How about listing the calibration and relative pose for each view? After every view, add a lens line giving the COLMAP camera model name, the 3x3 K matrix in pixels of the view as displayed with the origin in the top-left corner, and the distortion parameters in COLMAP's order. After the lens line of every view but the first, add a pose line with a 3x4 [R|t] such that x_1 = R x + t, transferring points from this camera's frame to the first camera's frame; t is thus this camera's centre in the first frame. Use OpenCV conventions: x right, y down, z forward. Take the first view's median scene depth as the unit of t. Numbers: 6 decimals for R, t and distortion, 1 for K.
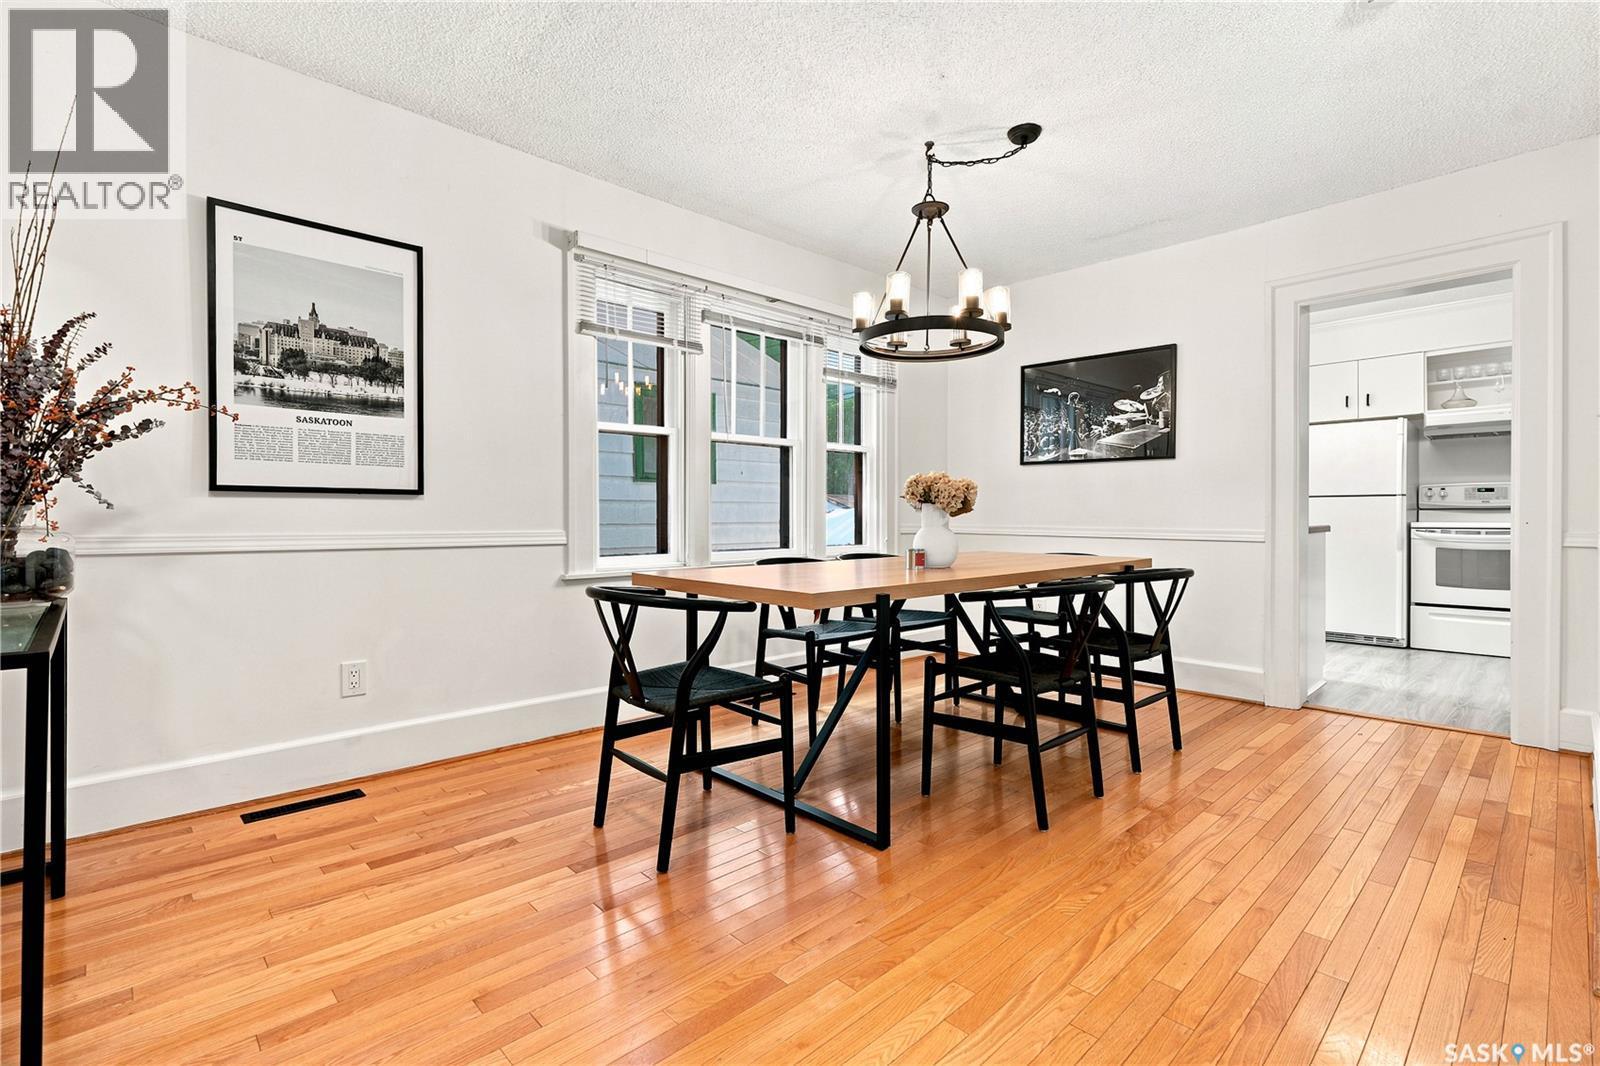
lens RADIAL K [[734.0, 0, 795.0], [0, 734.0, 528.8], [0, 0, 1]] dist [0.000173, -0.000235]
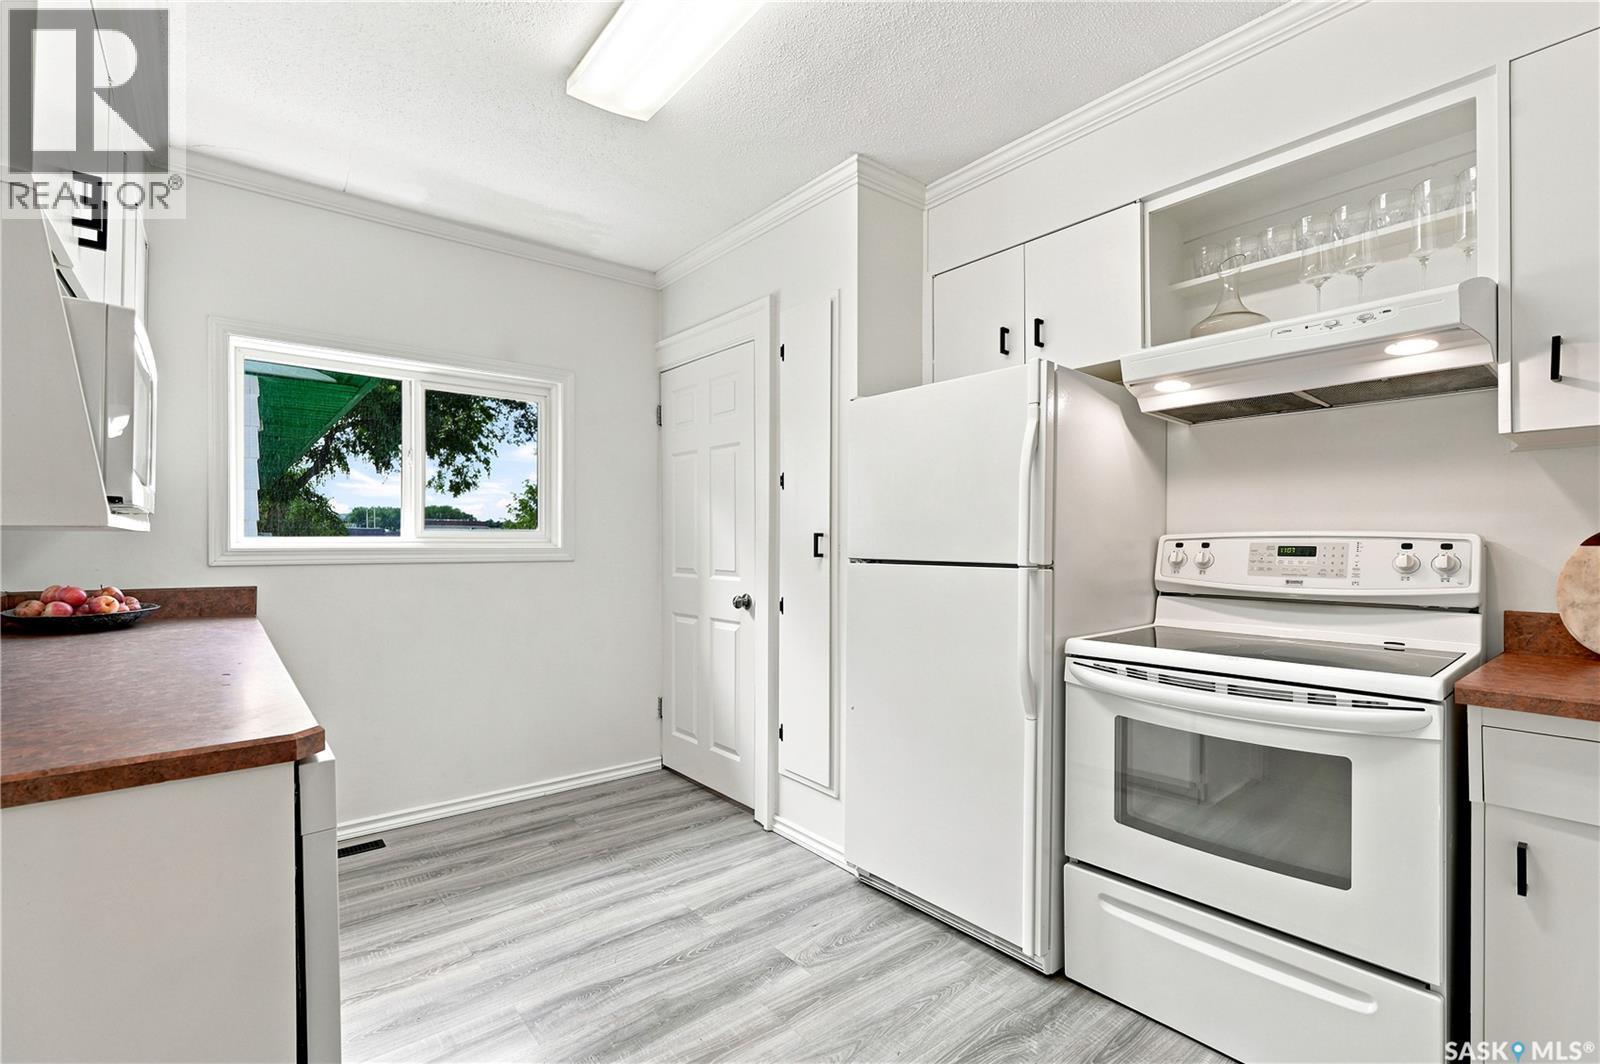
lens RADIAL K [[713.1, 0, 802.8], [0, 713.1, 539.6], [0, 0, 1]] dist [-0.002383, 0.000207]
pose [[0.997368, 0.005551, -0.072290, 0.710093], [-0.006454, 0.999904, -0.012266, -0.052398], [0.072215, 0.012700, 0.997308, 0.610846]]
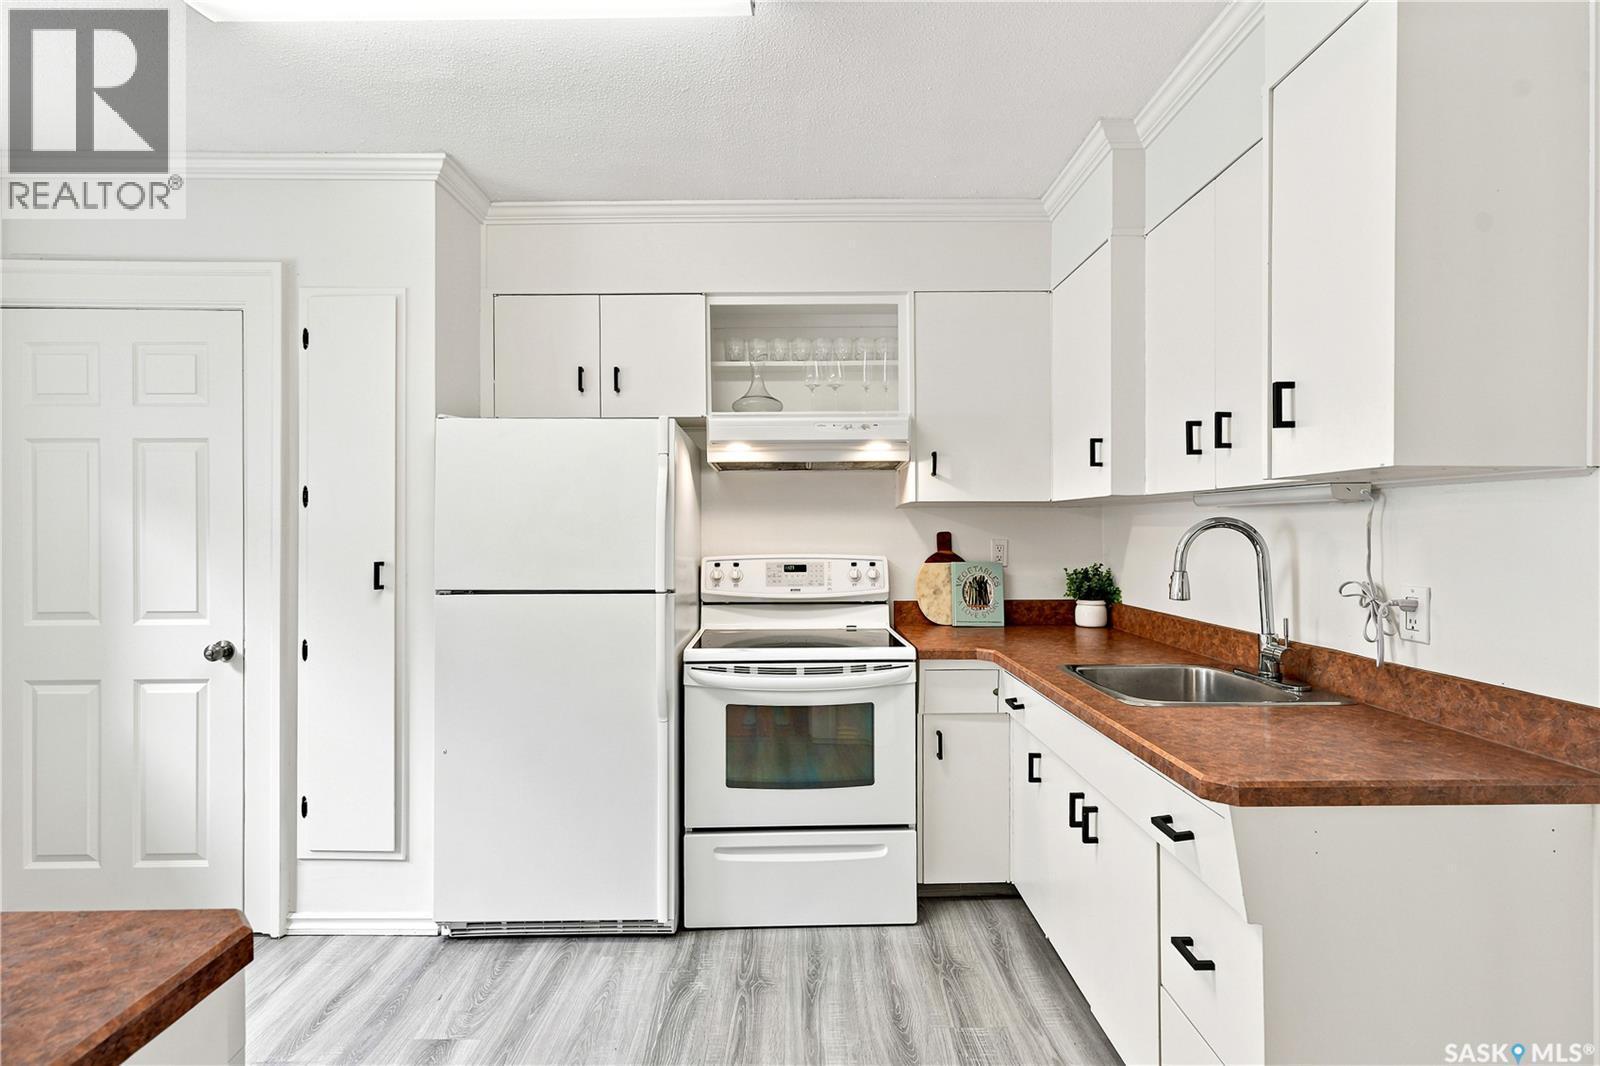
lens RADIAL K [[734.0, 0, 795.0], [0, 734.0, 528.8], [0, 0, 1]] dist [0.000173, -0.000235]
pose [[0.691075, 0.006035, 0.722758, 0.542948], [0.007989, 0.999840, -0.015987, -0.073312], [-0.722739, 0.016822, 0.690916, 0.618262]]
